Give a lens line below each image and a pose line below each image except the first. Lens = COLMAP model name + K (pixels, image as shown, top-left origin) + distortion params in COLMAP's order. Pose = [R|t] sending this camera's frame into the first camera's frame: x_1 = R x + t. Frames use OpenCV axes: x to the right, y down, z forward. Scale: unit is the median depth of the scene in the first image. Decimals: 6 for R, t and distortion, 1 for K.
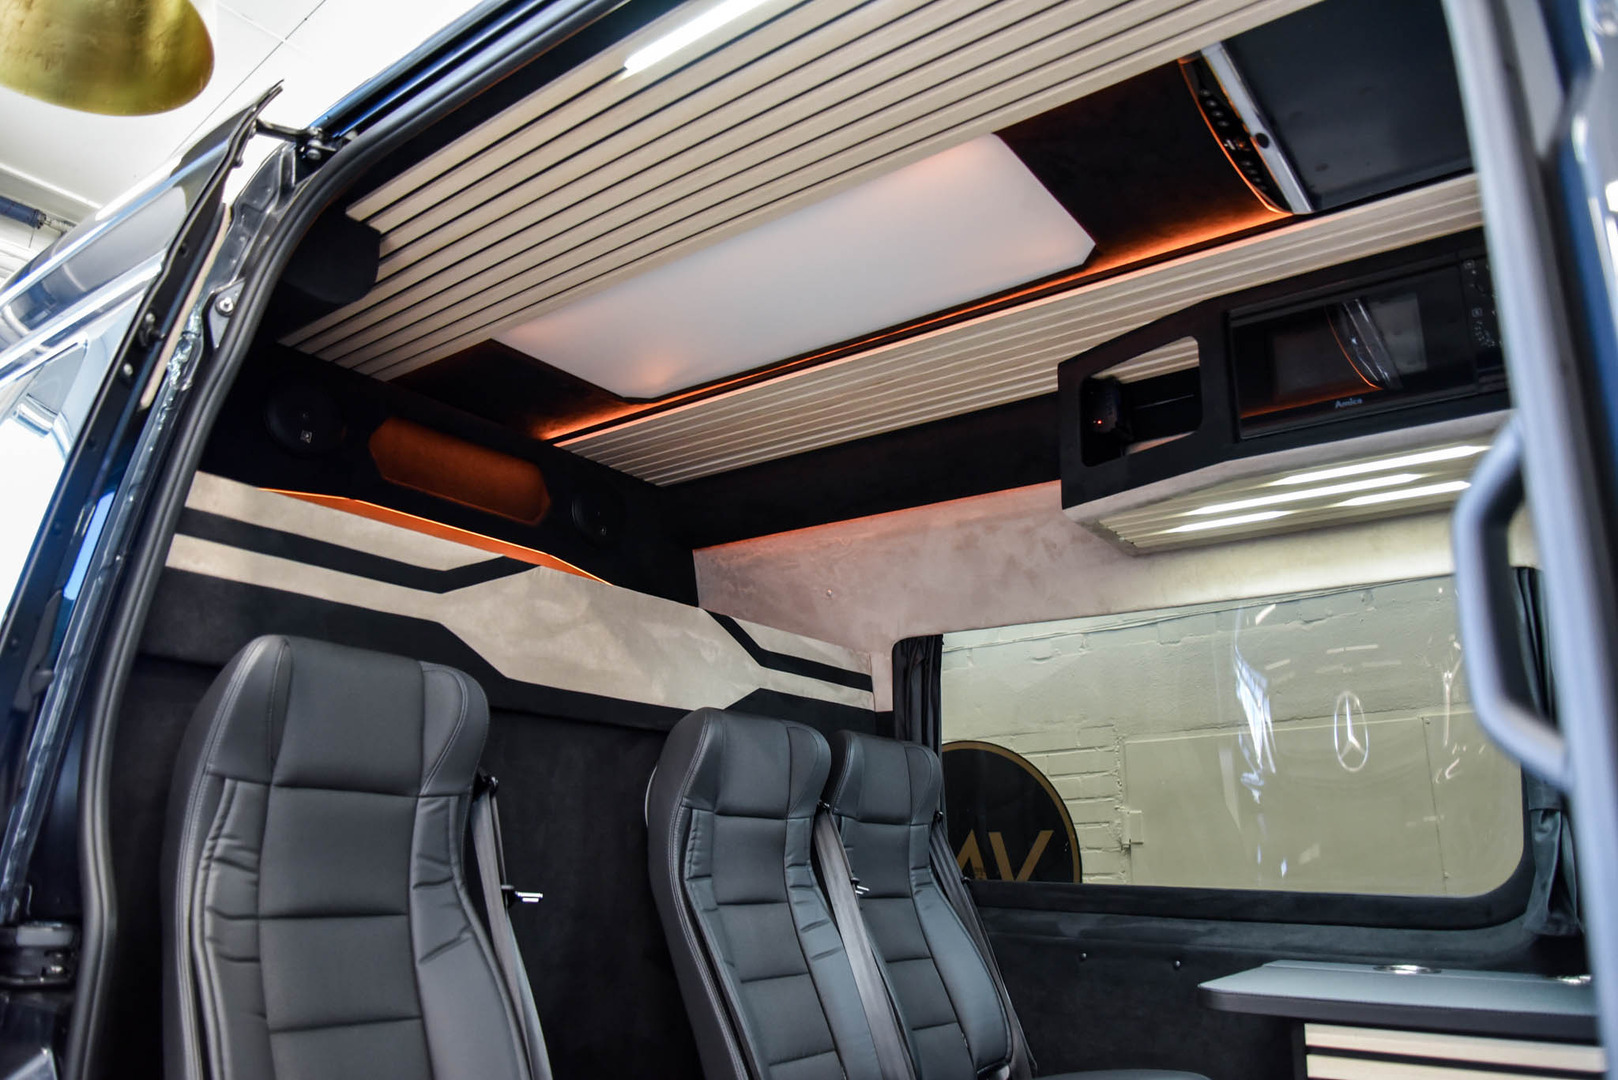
lens RADIAL K [[1084.6, 0, 810.6], [0, 1084.6, 521.0], [0, 0, 1]] dist [-0.063170, 0.003523]
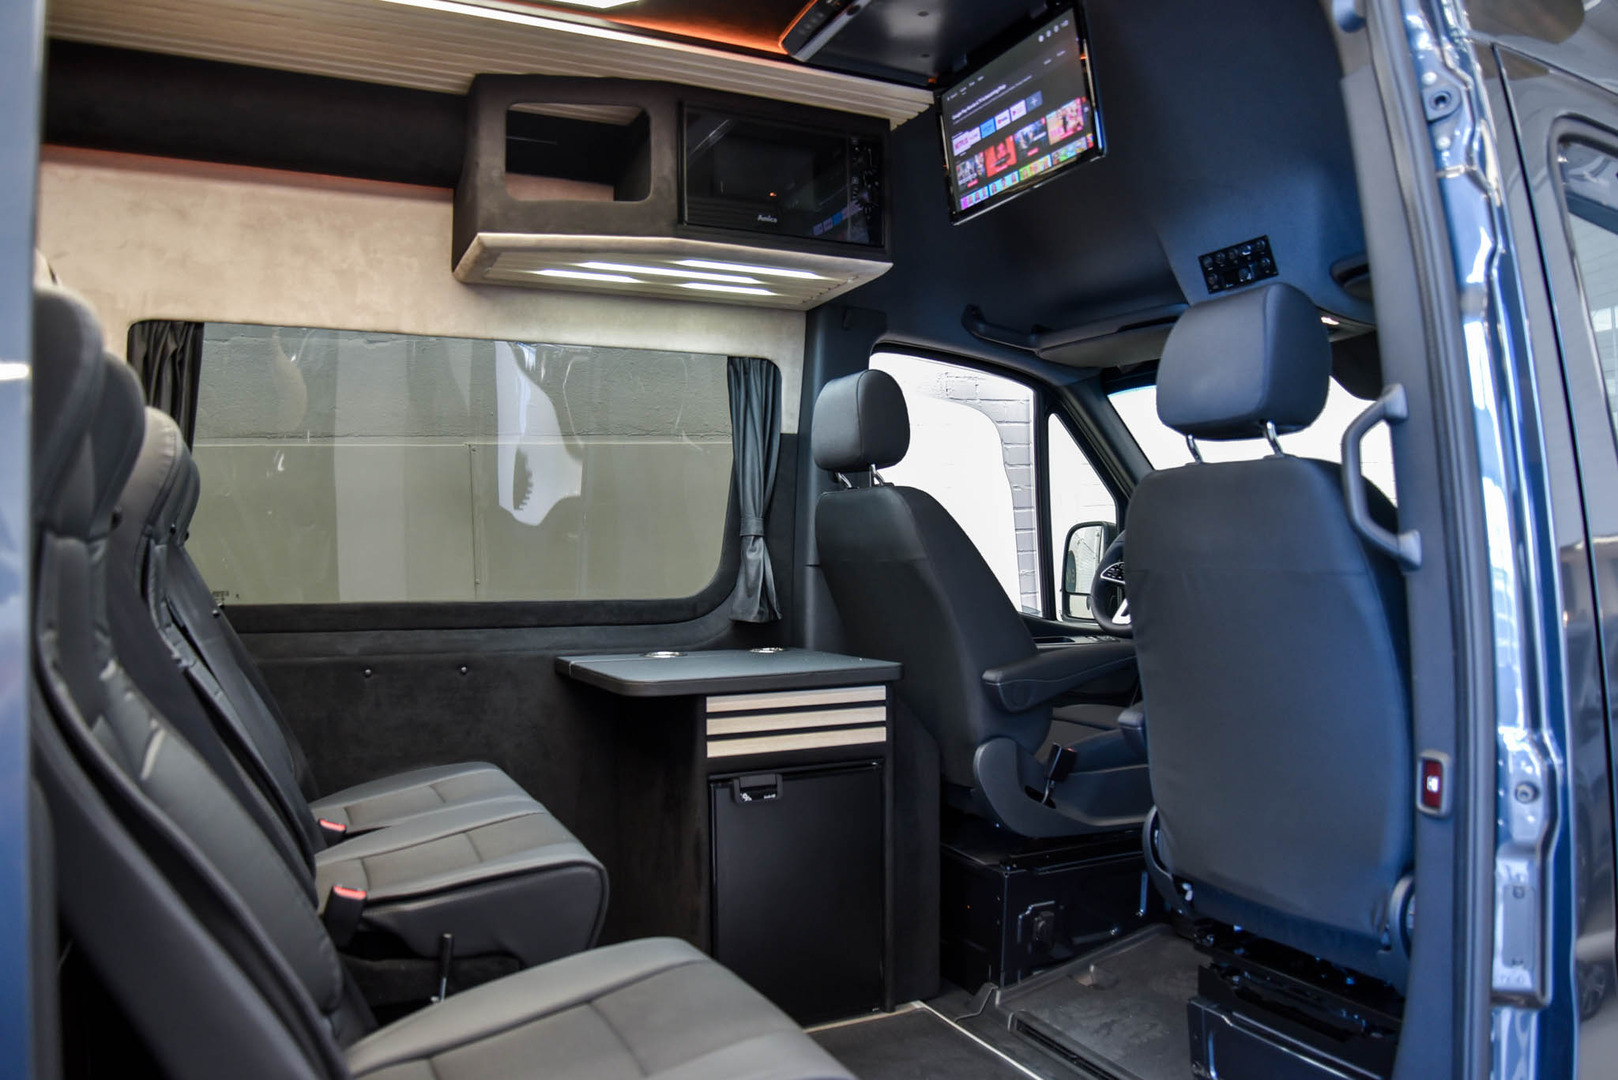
lens RADIAL K [[1152.9, 0, 808.9], [0, 1152.9, 493.7], [0, 0, 1]] dist [-0.078511, 0.000511]
pose [[0.462216, 0.017781, 0.886589, -0.550151], [-0.237579, 0.965732, 0.104492, 0.039669], [-0.854349, -0.258933, 0.450601, 0.232155]]
